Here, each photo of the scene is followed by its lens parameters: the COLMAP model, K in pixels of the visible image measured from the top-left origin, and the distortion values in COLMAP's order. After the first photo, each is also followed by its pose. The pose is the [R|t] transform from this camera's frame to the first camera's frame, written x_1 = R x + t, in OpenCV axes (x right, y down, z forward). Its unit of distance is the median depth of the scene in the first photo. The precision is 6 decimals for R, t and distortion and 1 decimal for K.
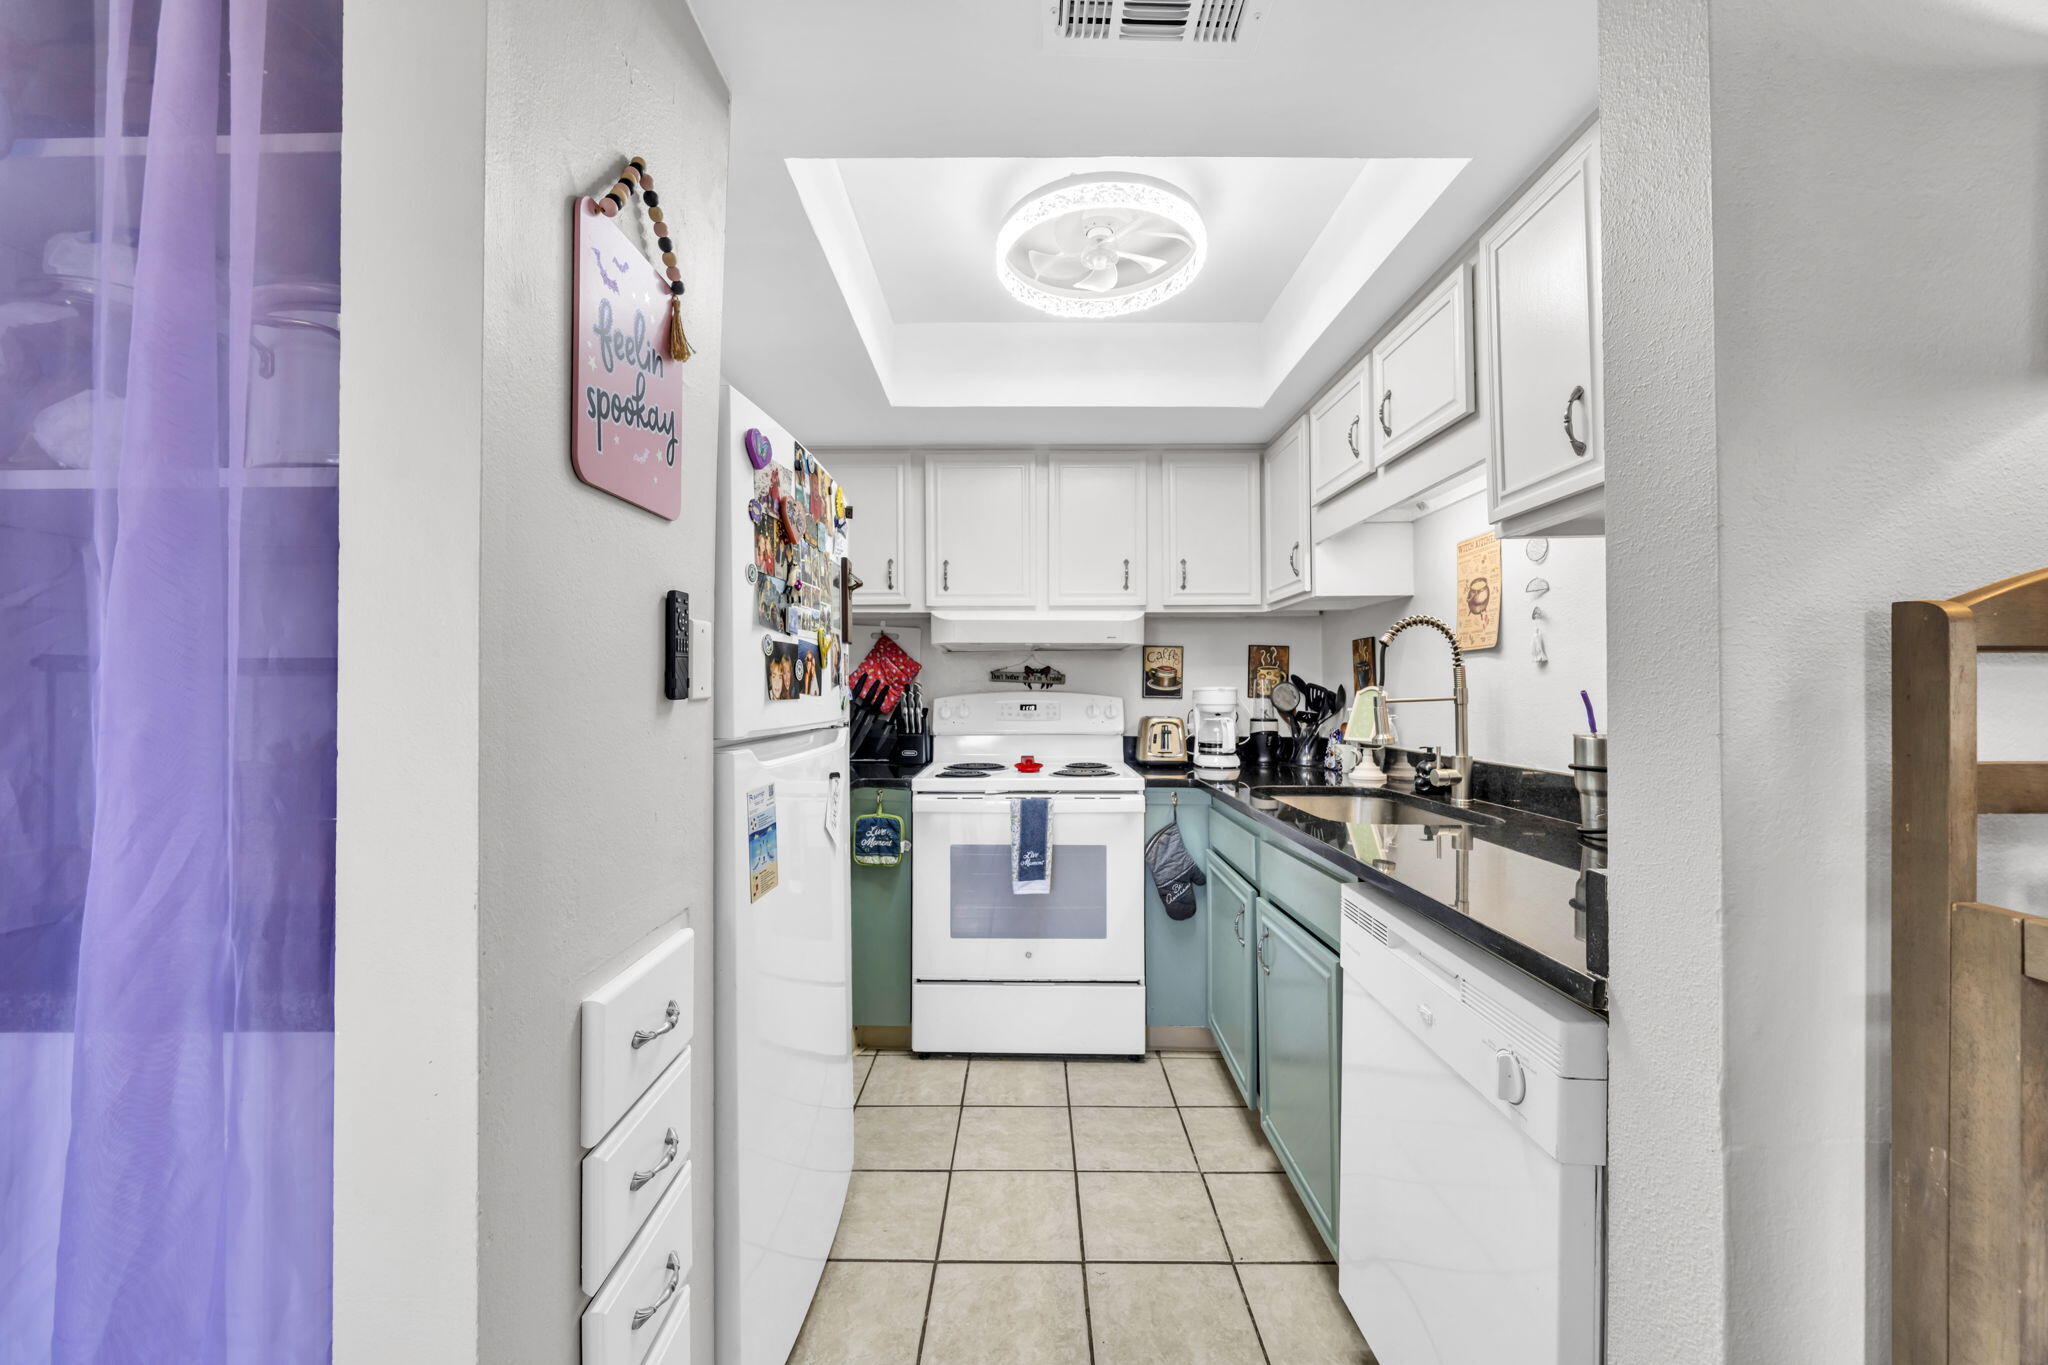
lens RADIAL K [[792.5, 0, 1019.6], [0, 792.5, 677.9], [0, 0, 1]] dist [-0.000445, 0.000026]
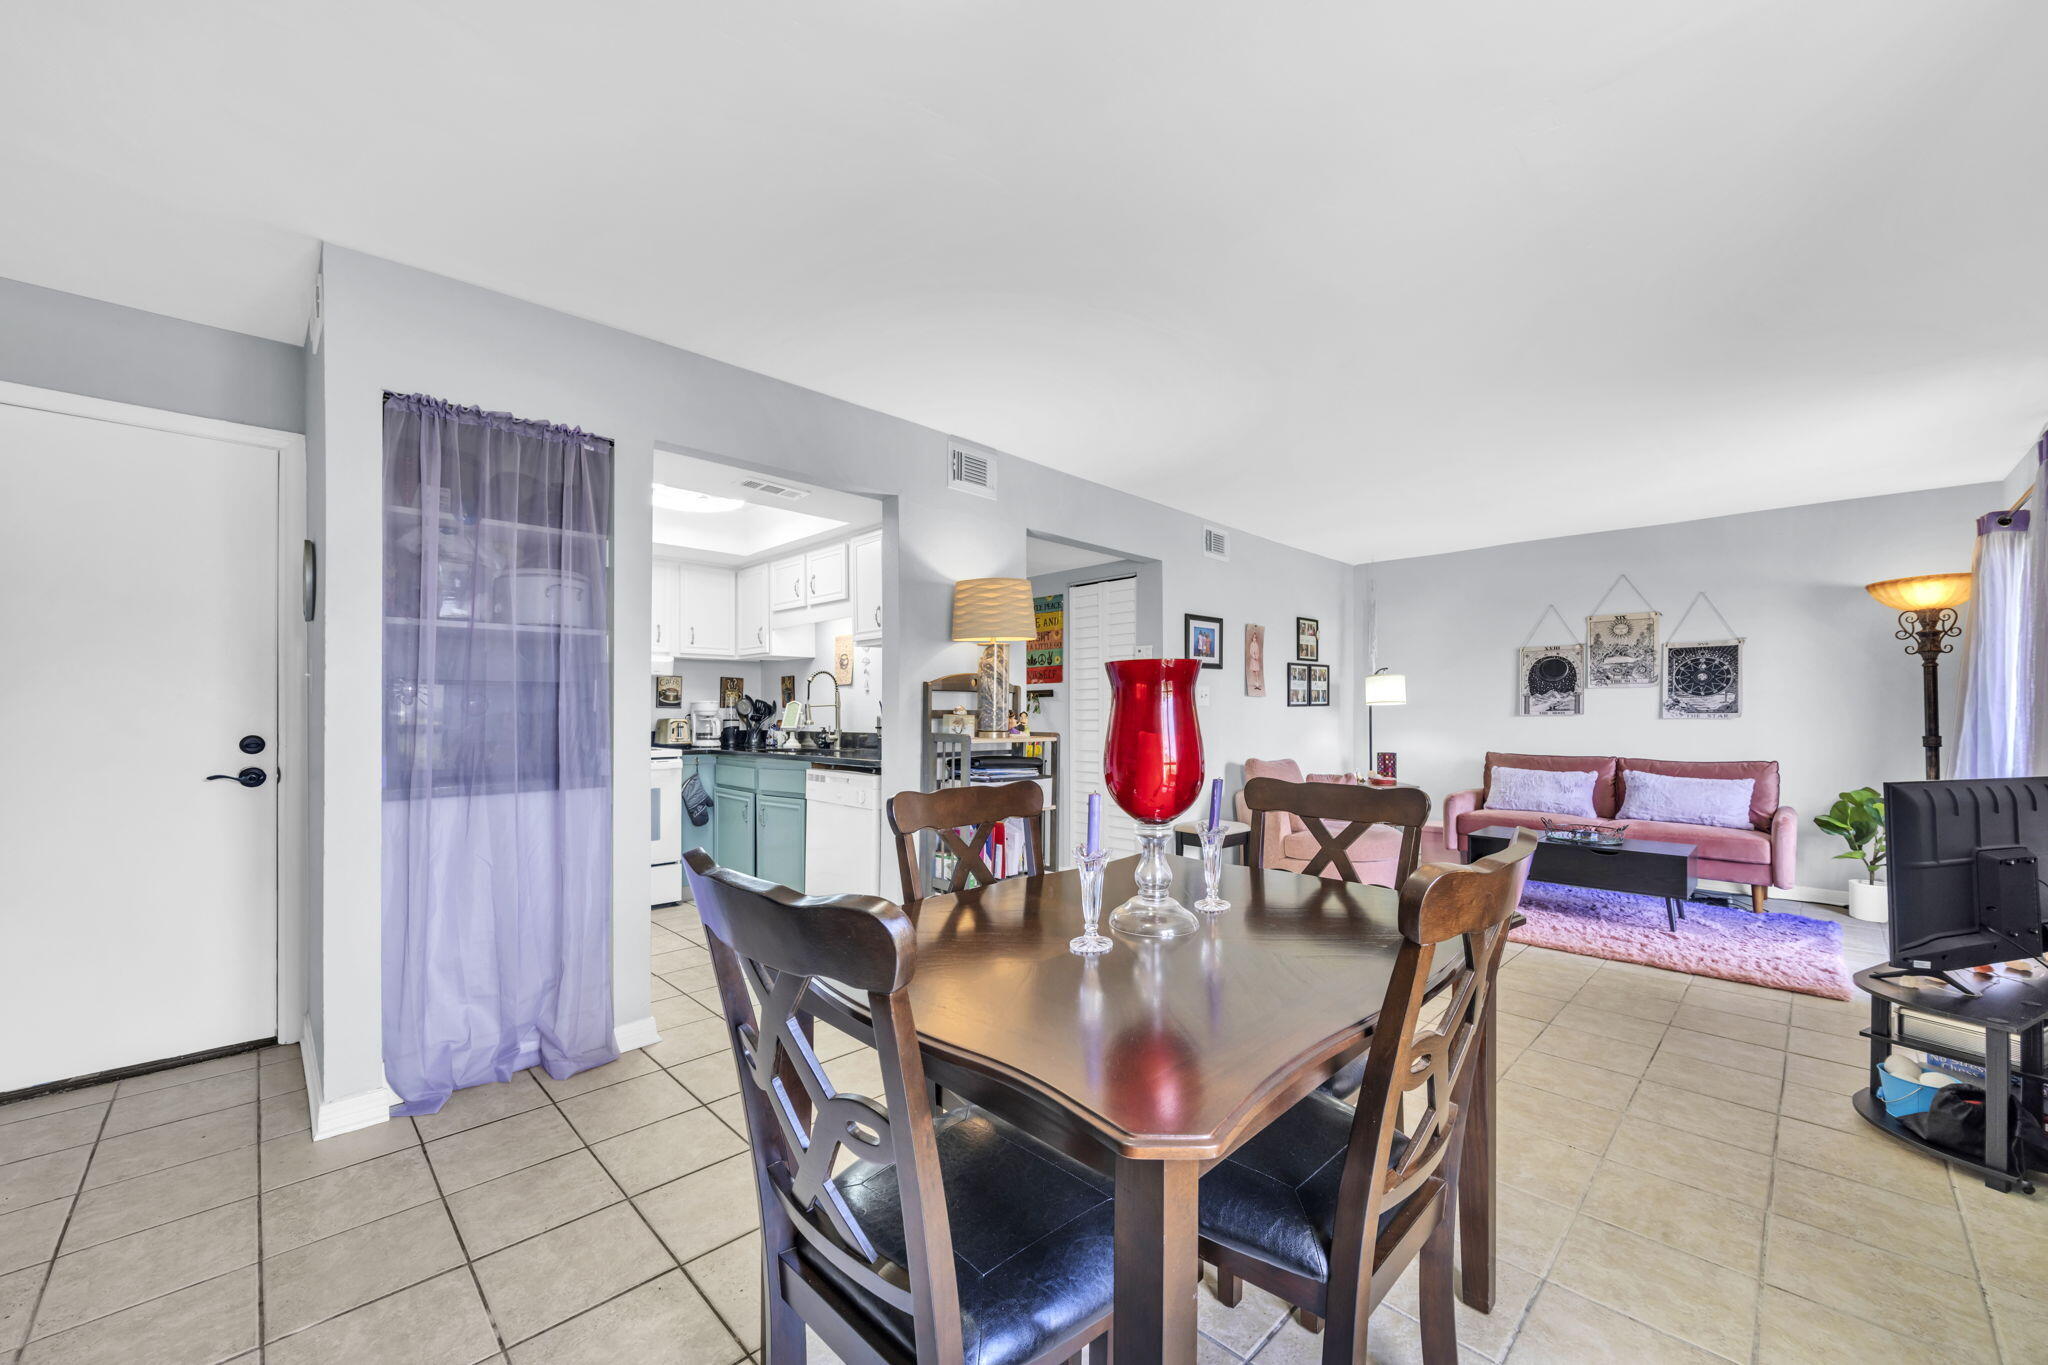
lens RADIAL K [[787.3, 0, 1002.0], [0, 787.3, 717.3], [0, 0, 1]] dist [0.018504, 0.000012]
pose [[0.722800, -0.004047, 0.691046, -0.535072], [-0.010480, 0.999804, 0.016817, 0.012617], [-0.690978, -0.019397, 0.722615, -0.777565]]
